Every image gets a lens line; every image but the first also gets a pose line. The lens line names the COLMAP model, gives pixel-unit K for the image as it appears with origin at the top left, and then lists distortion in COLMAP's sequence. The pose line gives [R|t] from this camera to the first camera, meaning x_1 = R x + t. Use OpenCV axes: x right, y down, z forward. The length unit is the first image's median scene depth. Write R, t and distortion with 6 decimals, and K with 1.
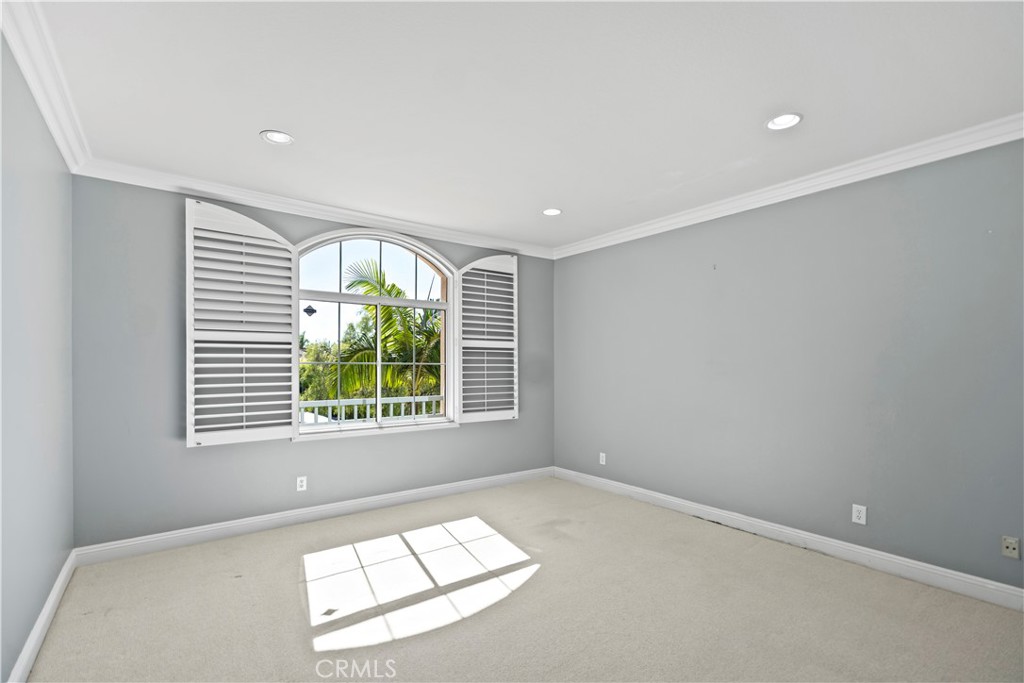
lens RADIAL K [[463.7, 0, 507.1], [0, 463.7, 369.5], [0, 0, 1]] dist [0.001423, 0.001715]
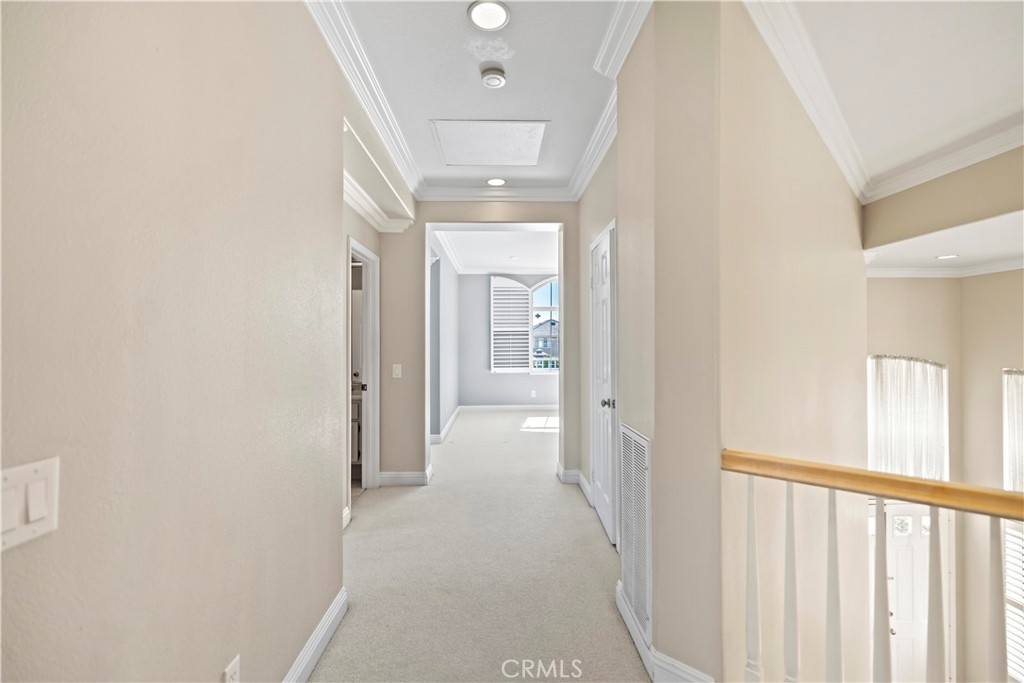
lens RADIAL K [[463.7, 0, 511.9], [0, 463.7, 340.0], [0, 0, 1]] dist [0.001423, 0.001715]
pose [[0.815150, -0.011225, -0.579140, 0.872228], [-0.000026, 0.999812, -0.019415, 0.034666], [0.579249, 0.015841, 0.814997, -1.003279]]
